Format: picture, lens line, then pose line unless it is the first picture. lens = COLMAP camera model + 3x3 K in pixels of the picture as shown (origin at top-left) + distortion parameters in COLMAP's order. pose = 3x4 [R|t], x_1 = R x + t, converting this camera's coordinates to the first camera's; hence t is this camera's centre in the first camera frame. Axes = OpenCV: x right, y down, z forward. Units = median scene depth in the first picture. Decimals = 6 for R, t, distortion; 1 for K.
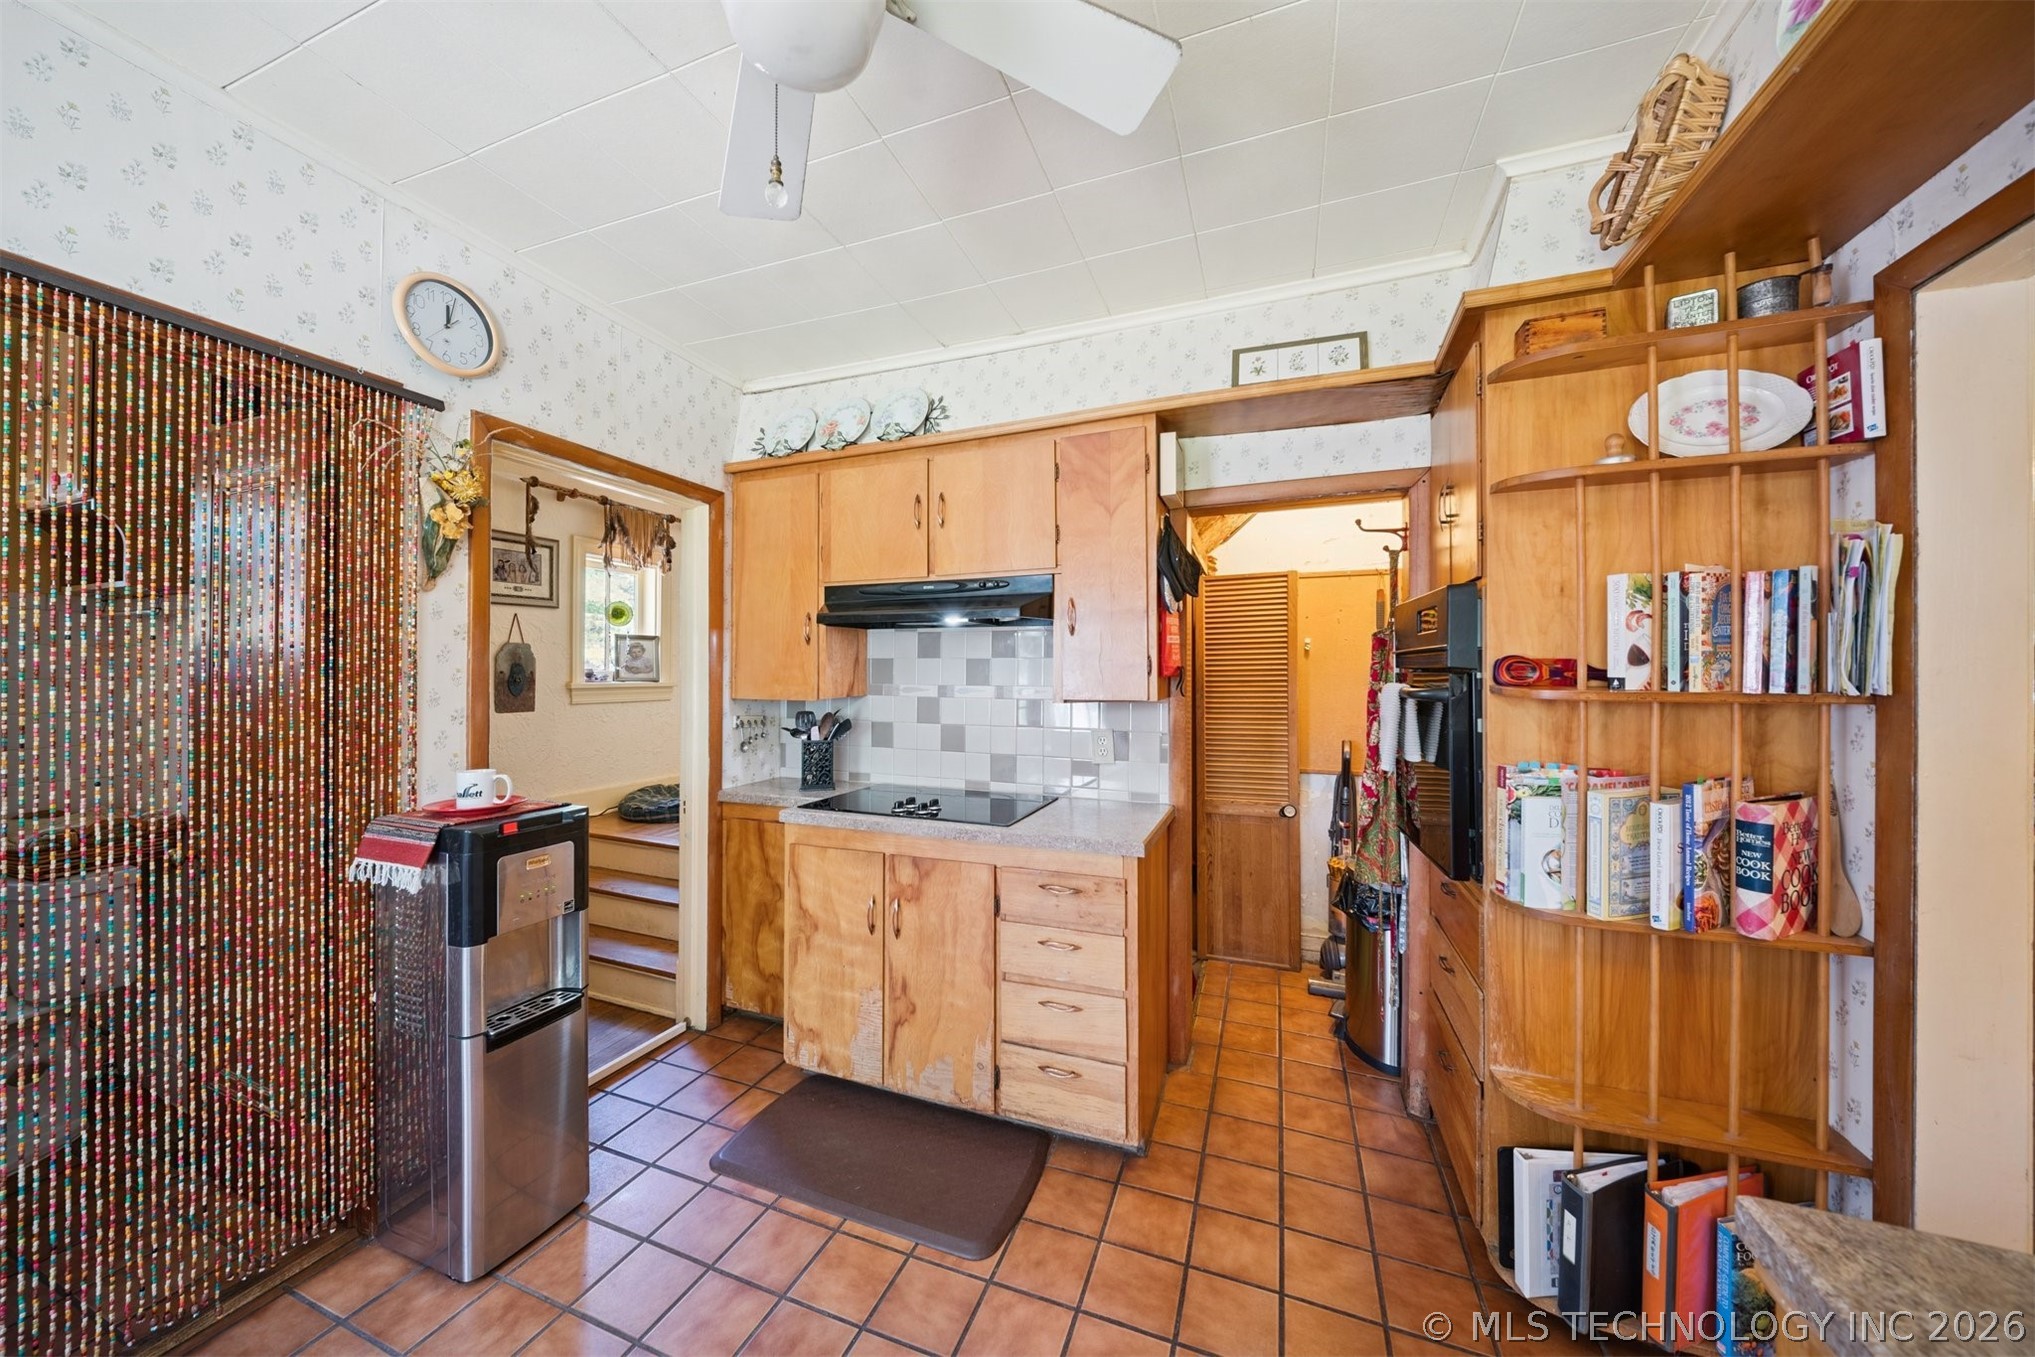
lens RADIAL K [[714.5, 0, 998.8], [0, 714.5, 670.4], [0, 0, 1]] dist [0.023304, -0.009651]
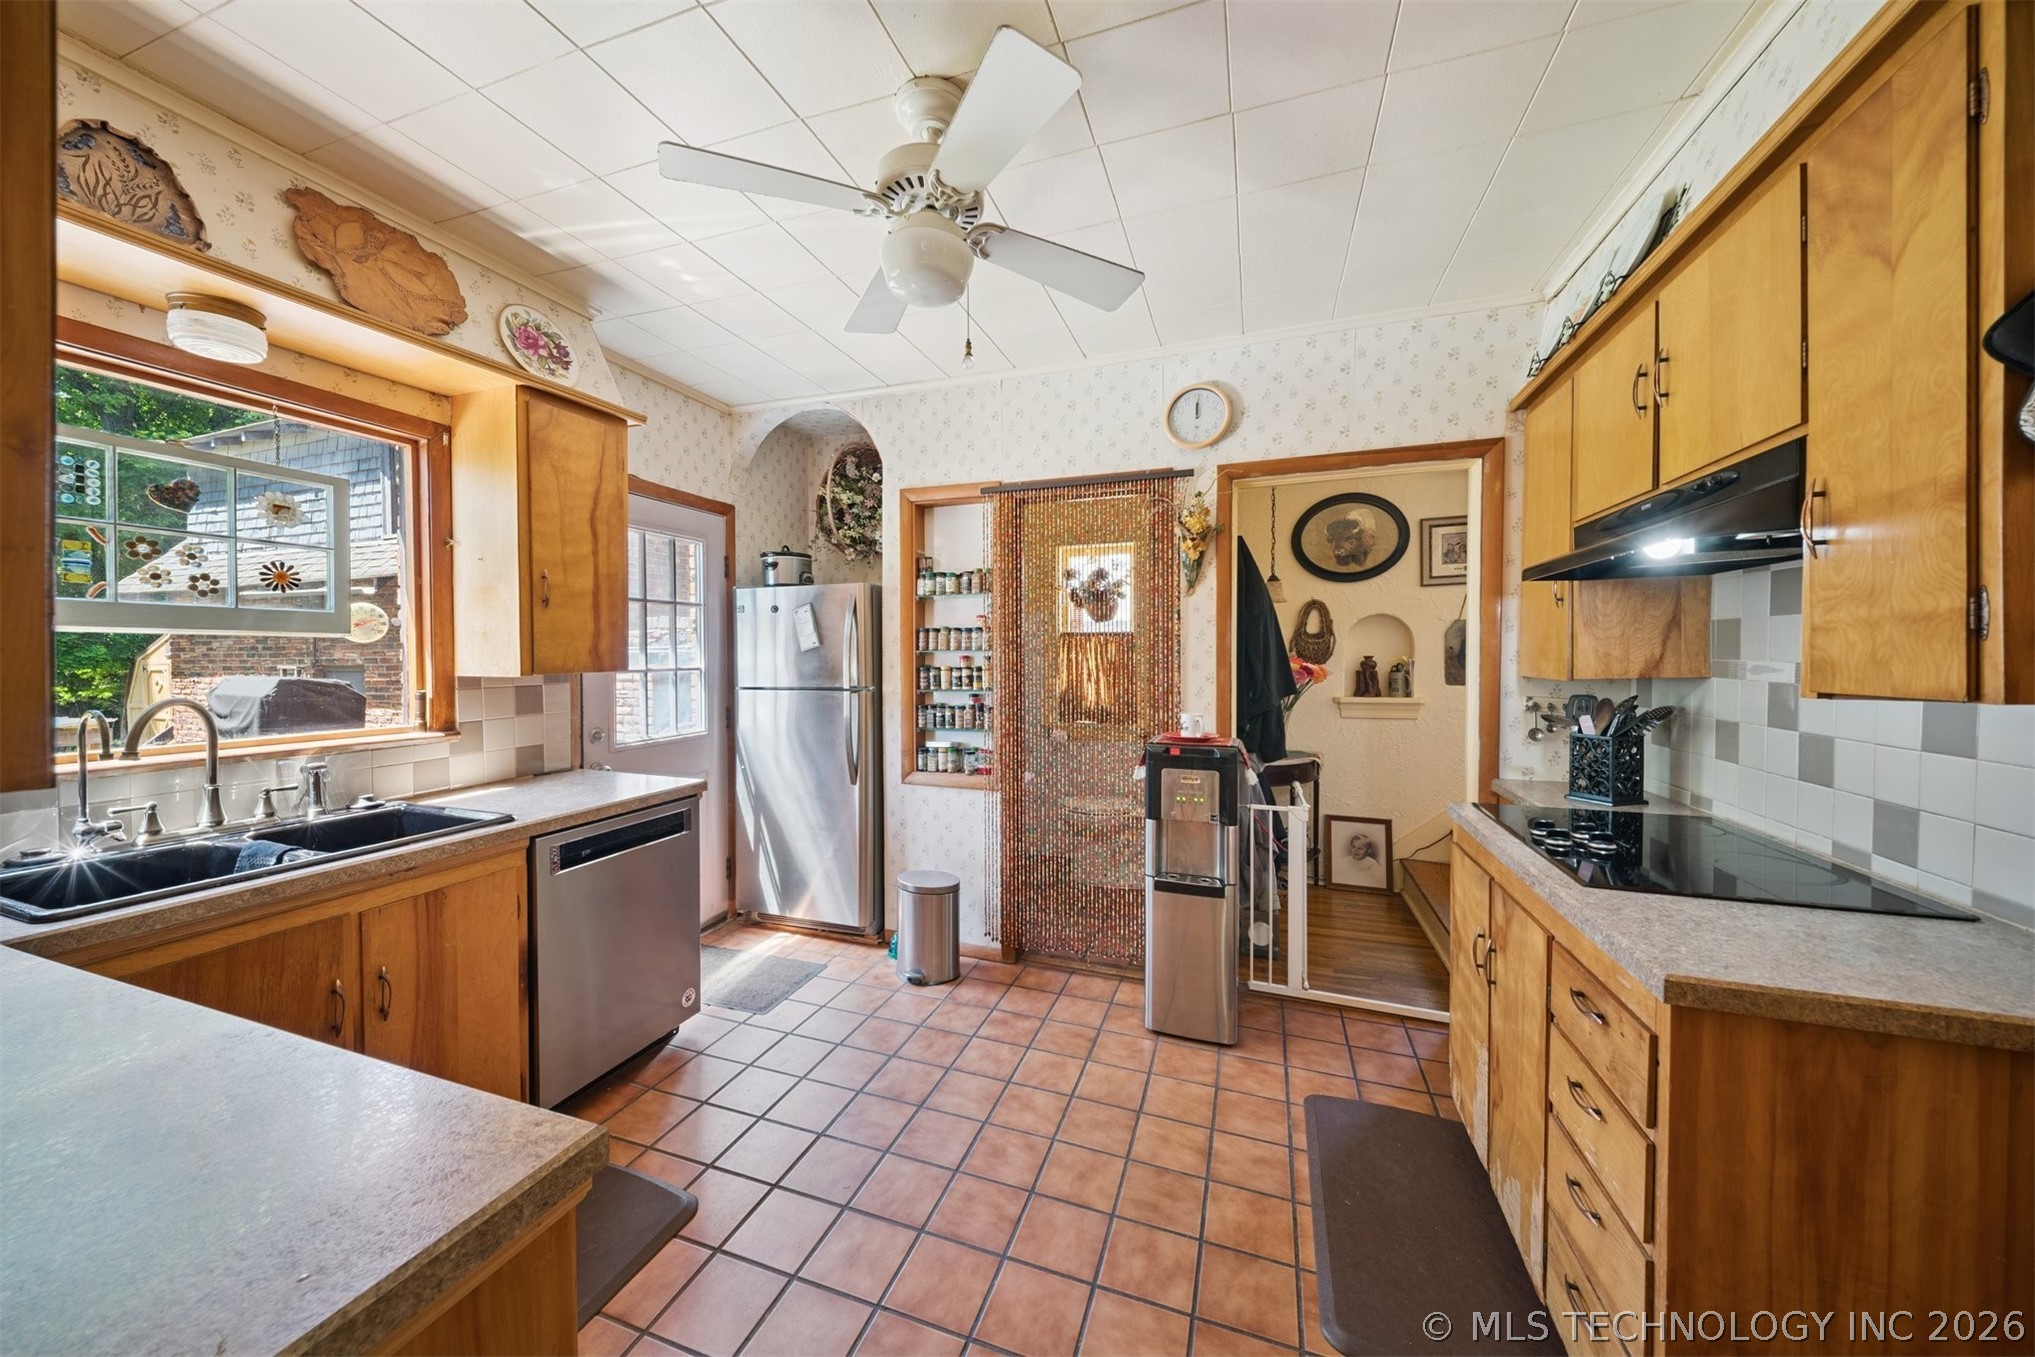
lens RADIAL K [[714.5, 0, 998.8], [0, 714.5, 670.4], [0, 0, 1]] dist [0.023304, -0.009651]
pose [[0.028551, 0.021866, -0.999353, 0.685081], [0.014080, 0.999653, 0.022275, 0.007344], [0.999493, -0.014707, 0.028234, 0.520179]]
